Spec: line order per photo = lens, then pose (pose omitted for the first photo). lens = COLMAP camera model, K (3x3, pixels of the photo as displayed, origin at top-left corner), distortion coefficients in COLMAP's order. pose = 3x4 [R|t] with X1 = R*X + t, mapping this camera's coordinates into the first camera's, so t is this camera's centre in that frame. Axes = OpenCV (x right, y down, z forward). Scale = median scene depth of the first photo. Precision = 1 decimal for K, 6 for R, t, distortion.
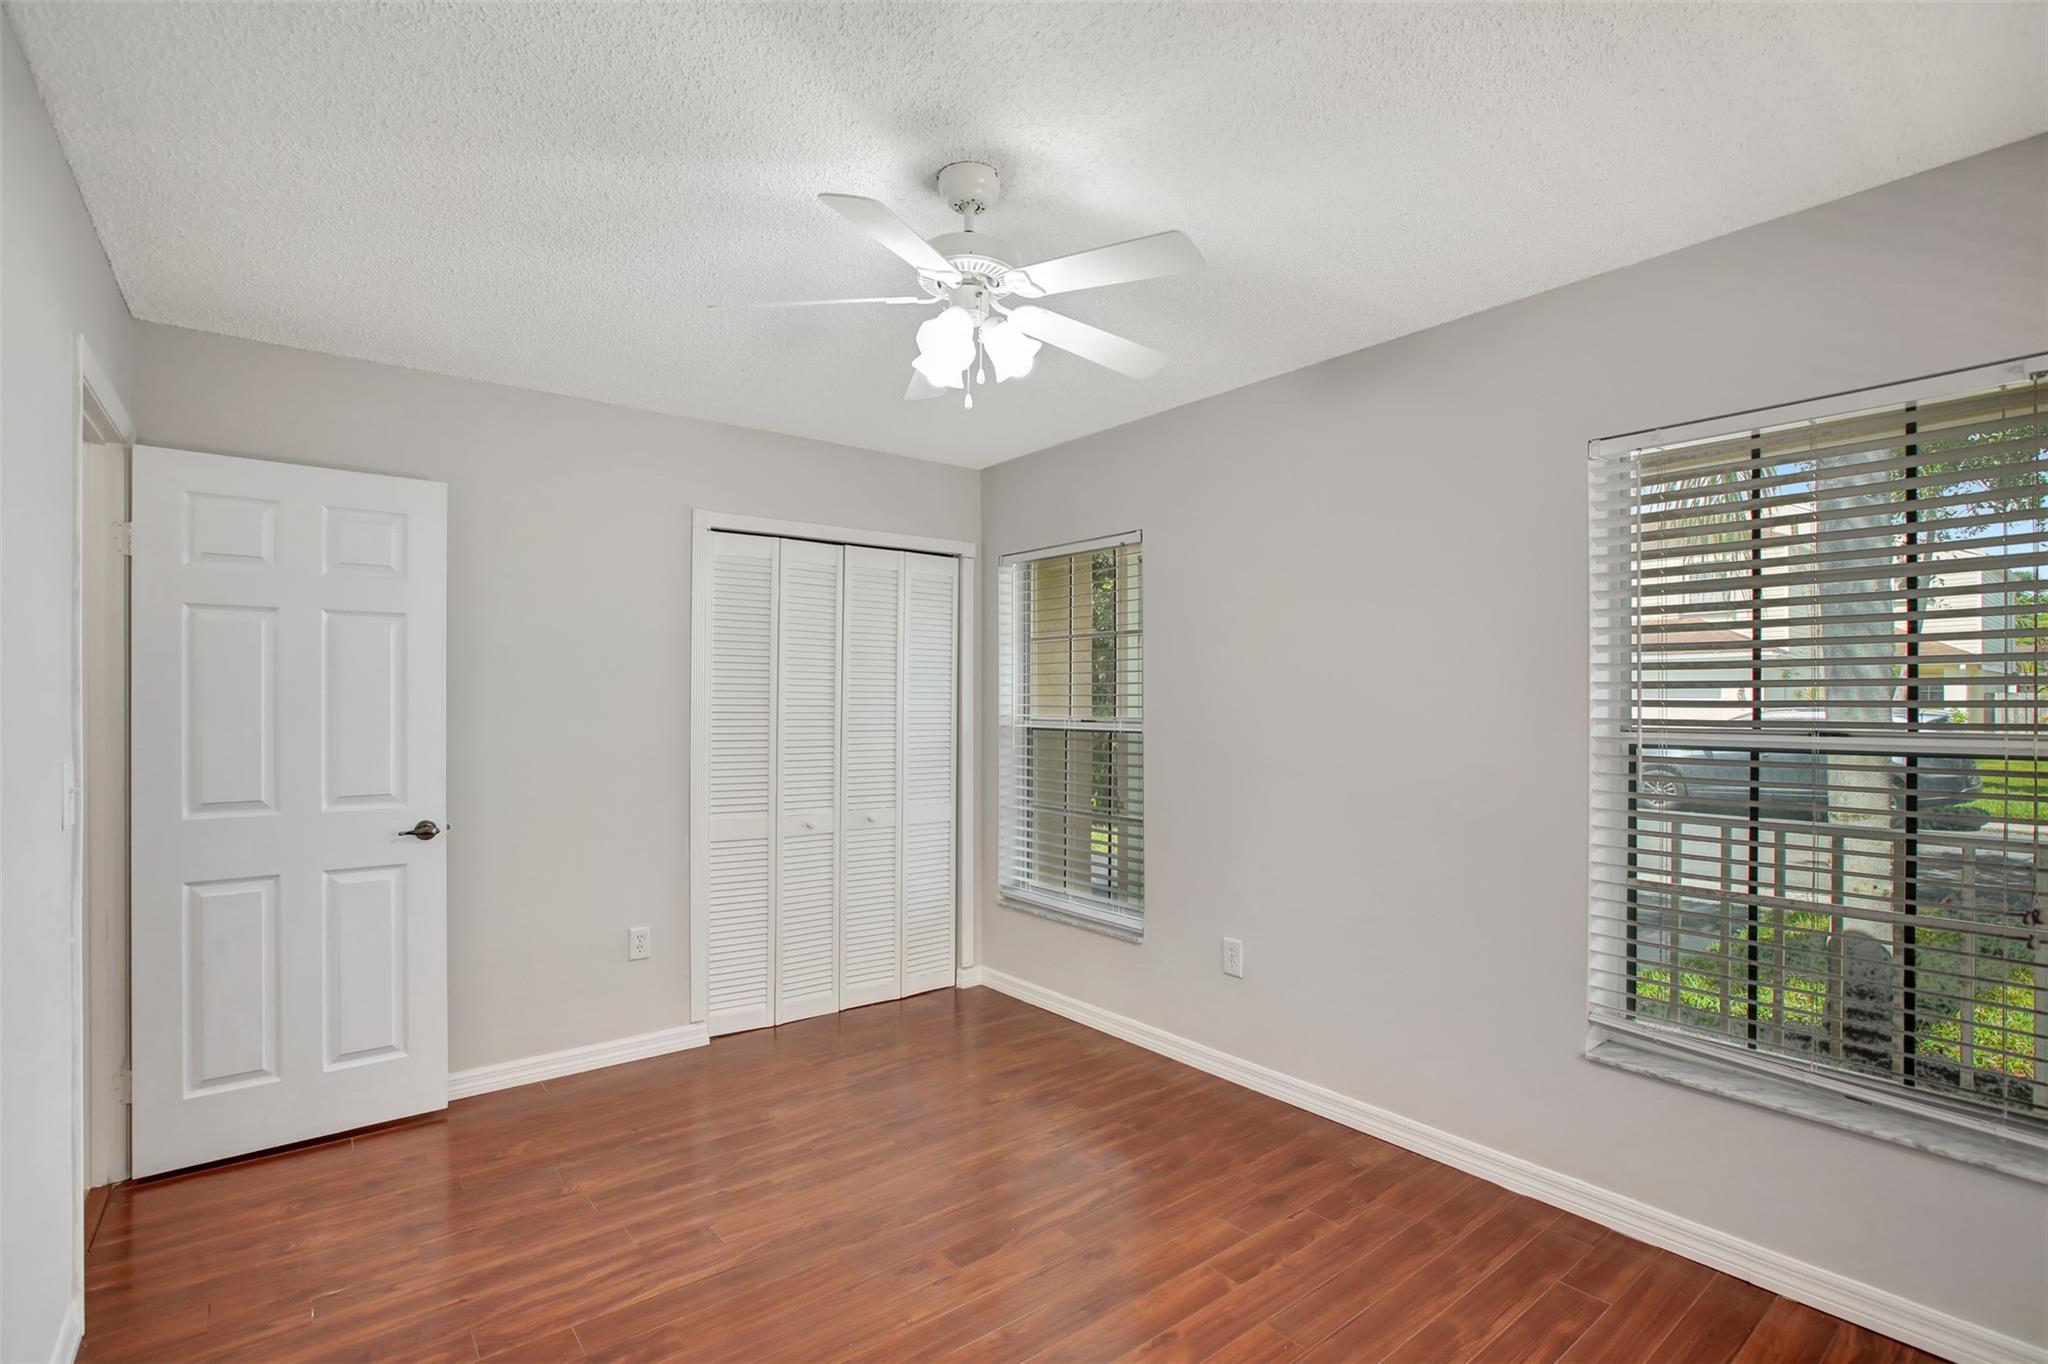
lens RADIAL K [[935.1, 0, 1017.7], [0, 935.1, 698.6], [0, 0, 1]] dist [-0.070718, 0.021753]
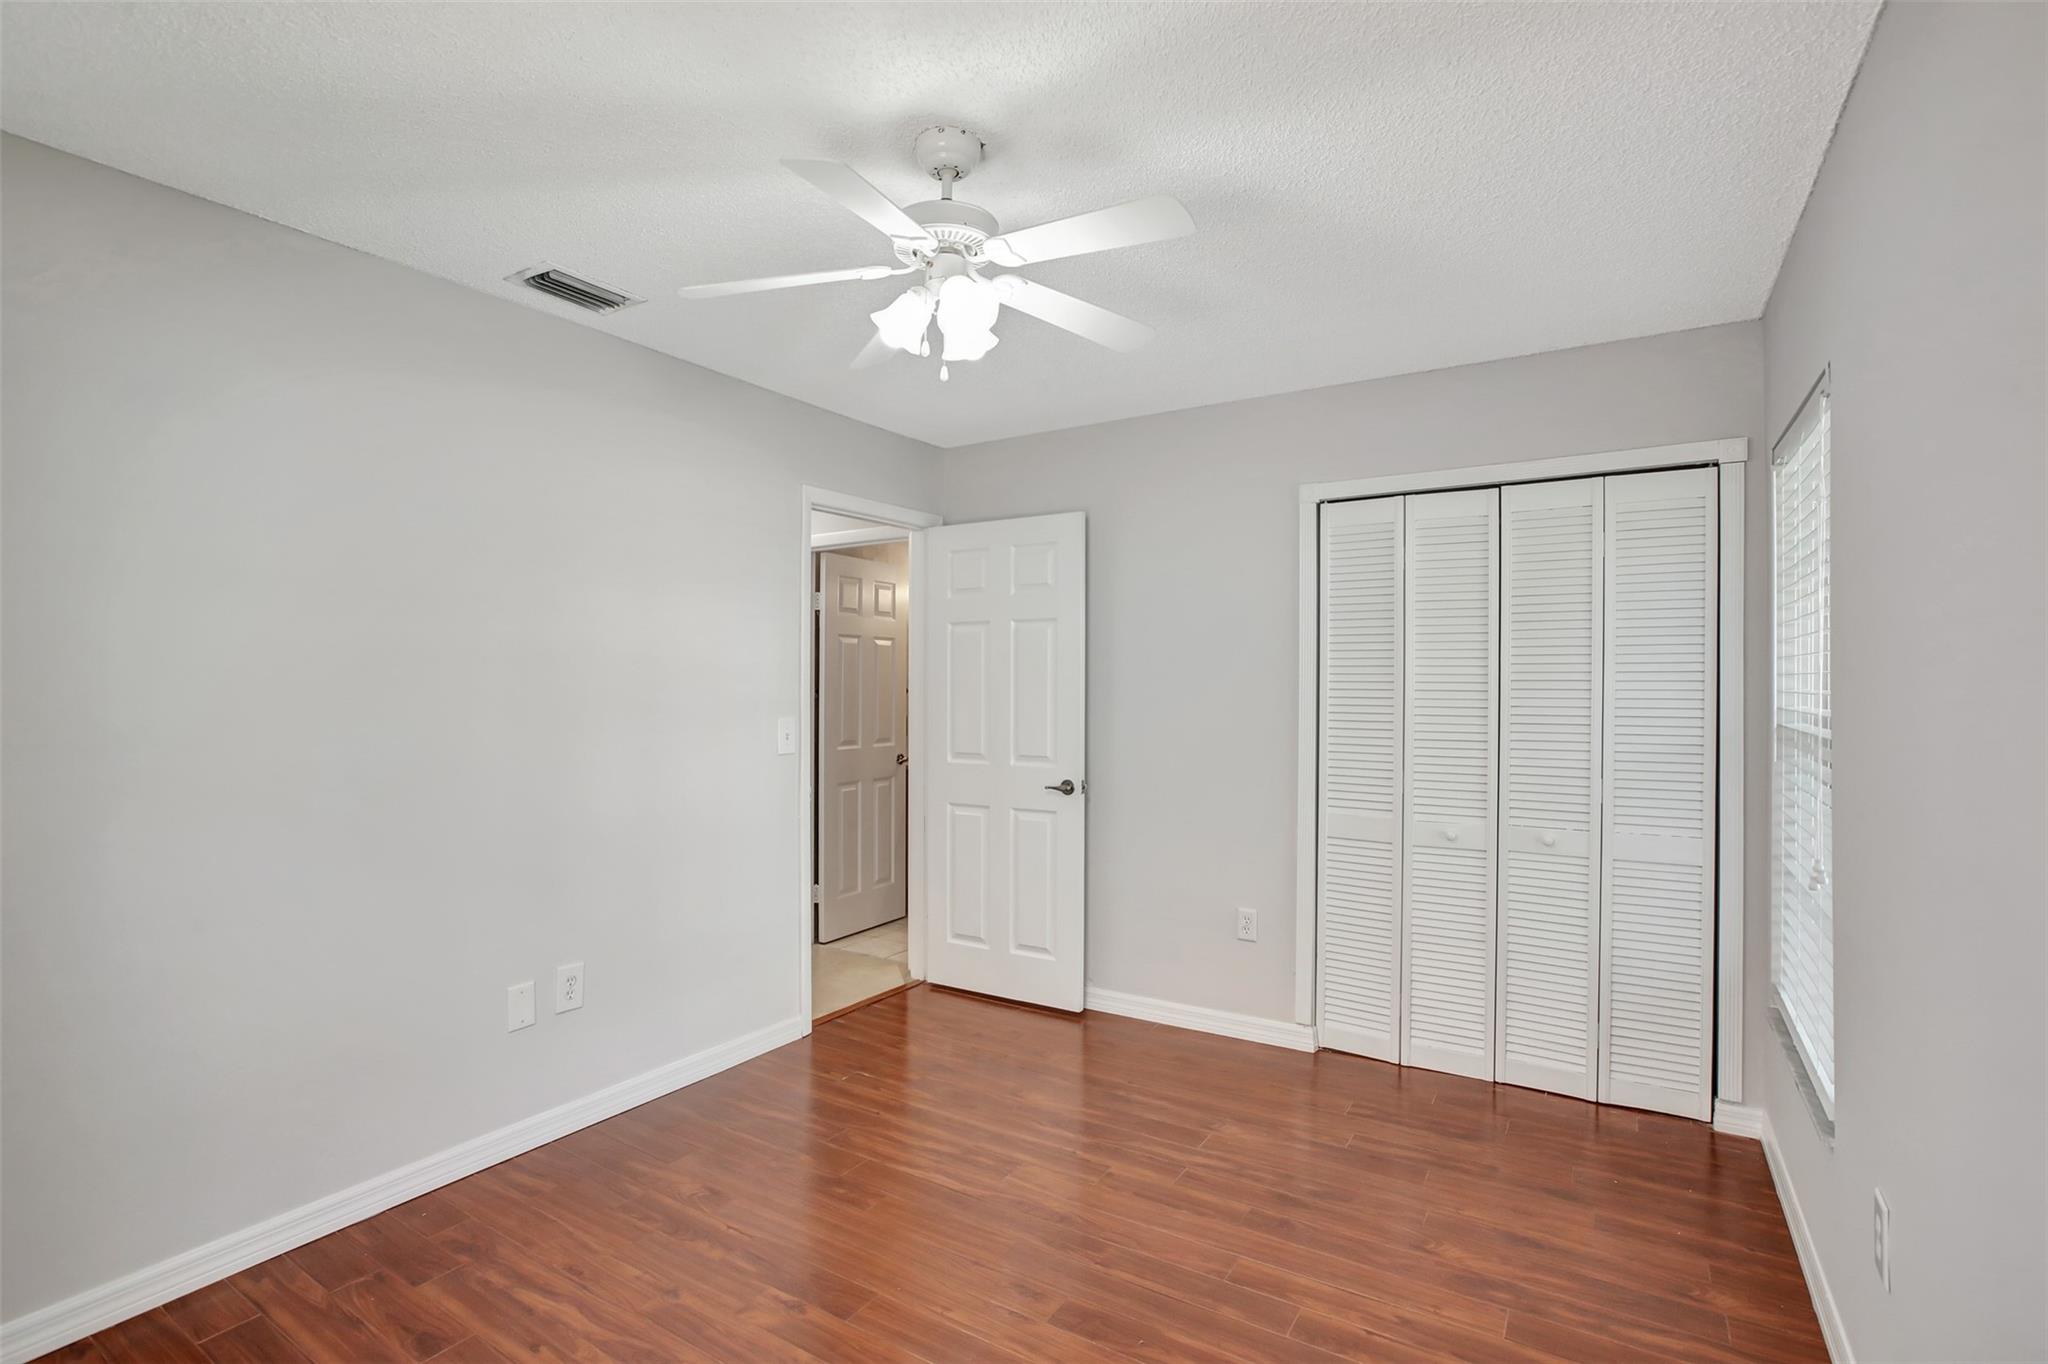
lens RADIAL K [[945.8, 0, 1024.0], [0, 945.8, 682.0], [0, 0, 1]] dist [-0.046442, 0.016107]
pose [[0.337087, -0.006639, -0.941450, 0.569249], [-0.001581, 0.999970, -0.007618, 0.007768], [0.941472, 0.004056, 0.337067, 0.491534]]
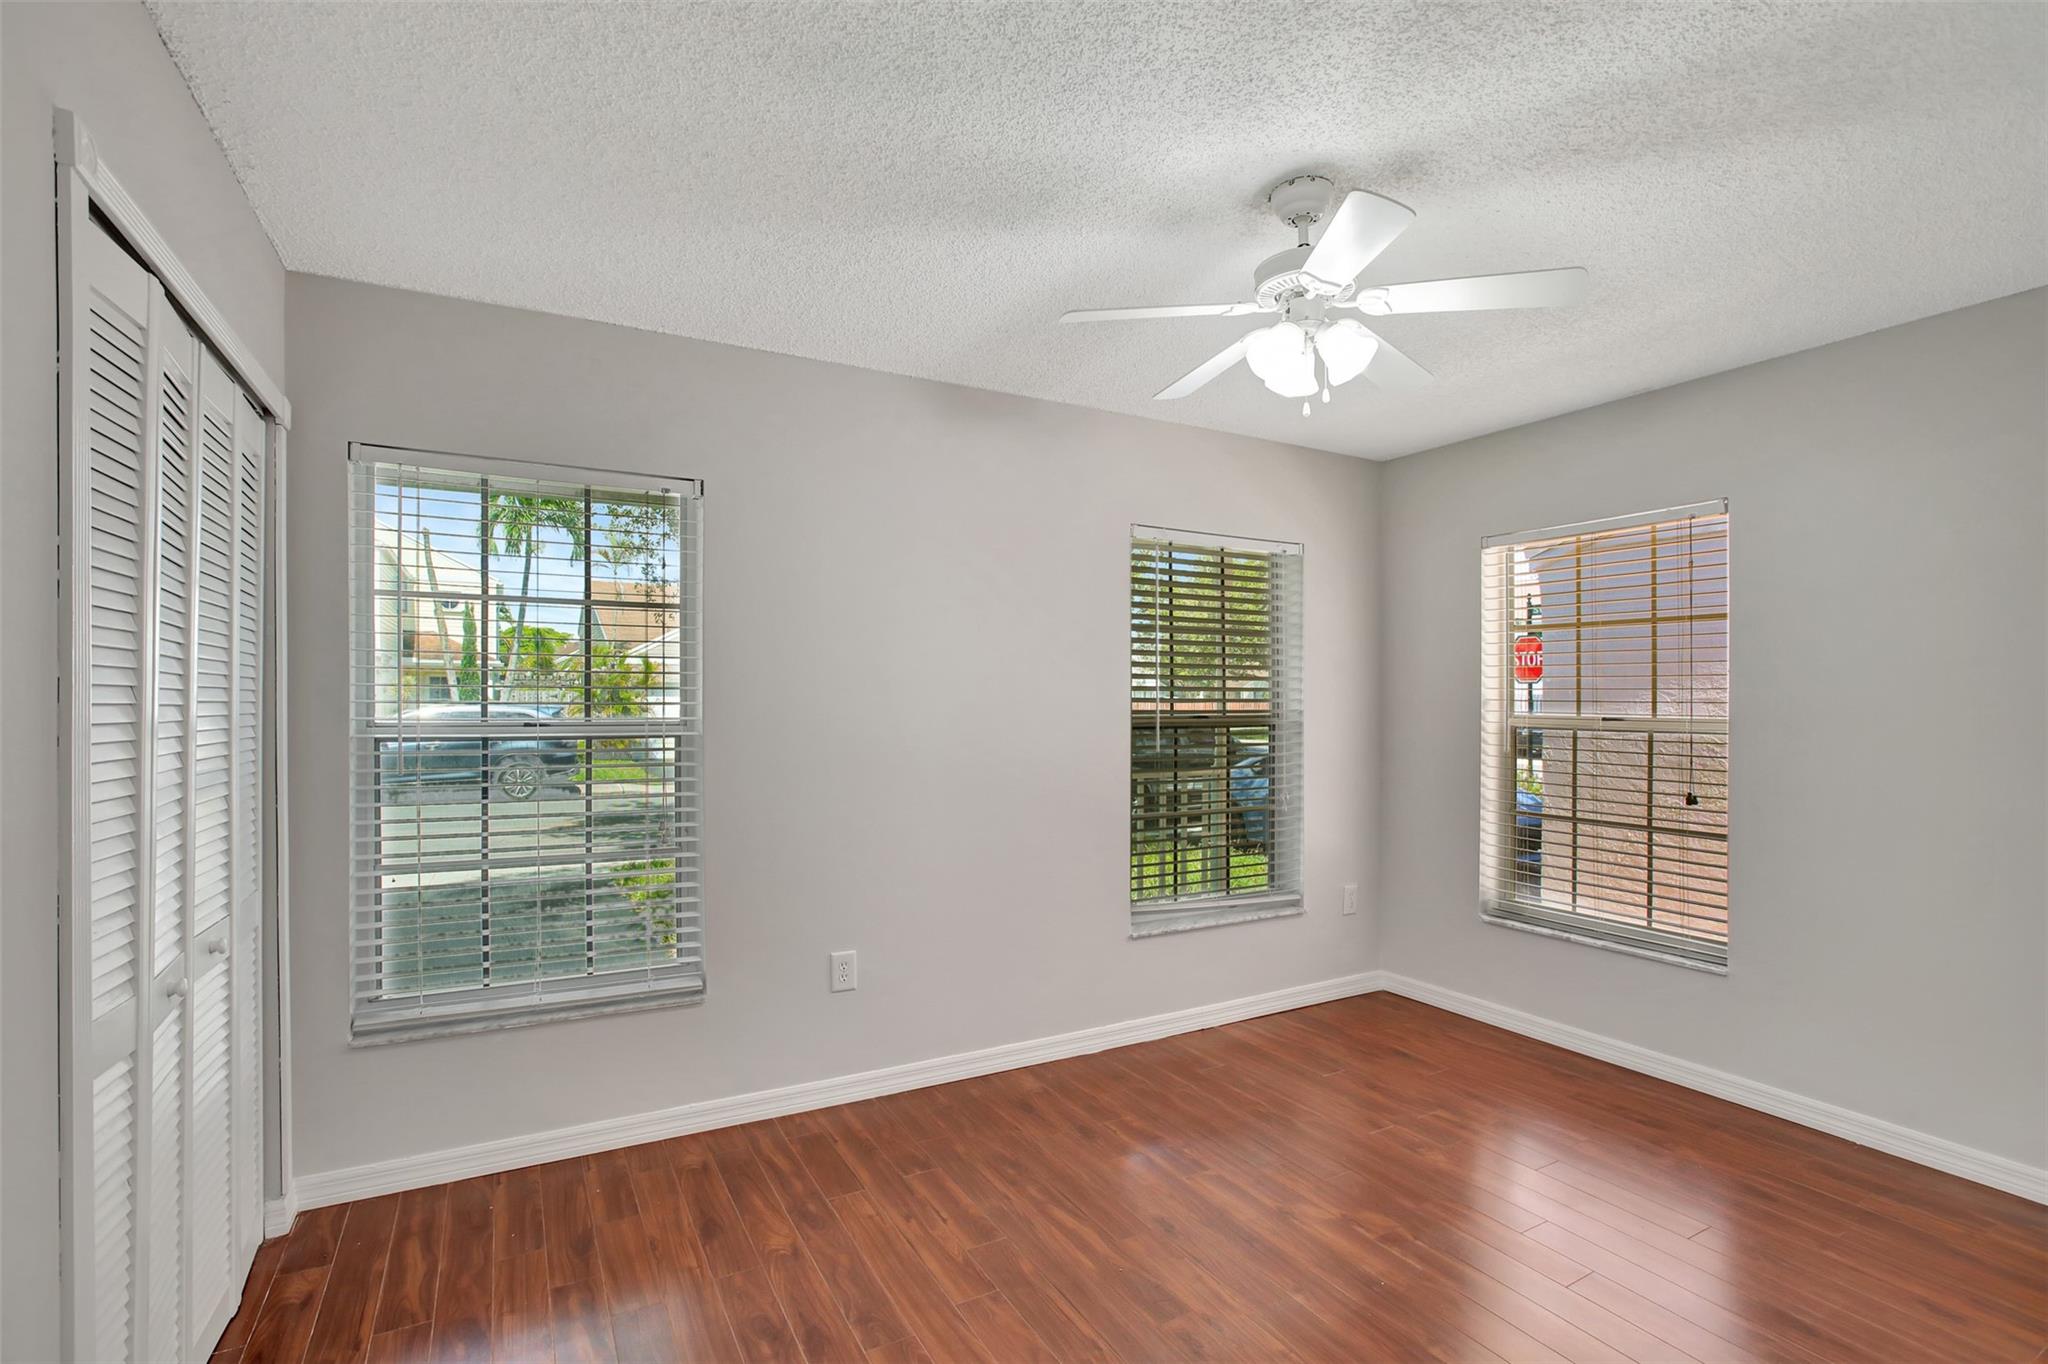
lens RADIAL K [[935.1, 0, 1017.7], [0, 935.1, 698.6], [0, 0, 1]] dist [-0.070718, 0.021753]
pose [[0.168639, -0.000625, 0.985678, -0.731519], [-0.007646, 0.999969, 0.001942, 0.001115], [-0.985648, -0.007864, 0.168629, 0.744564]]
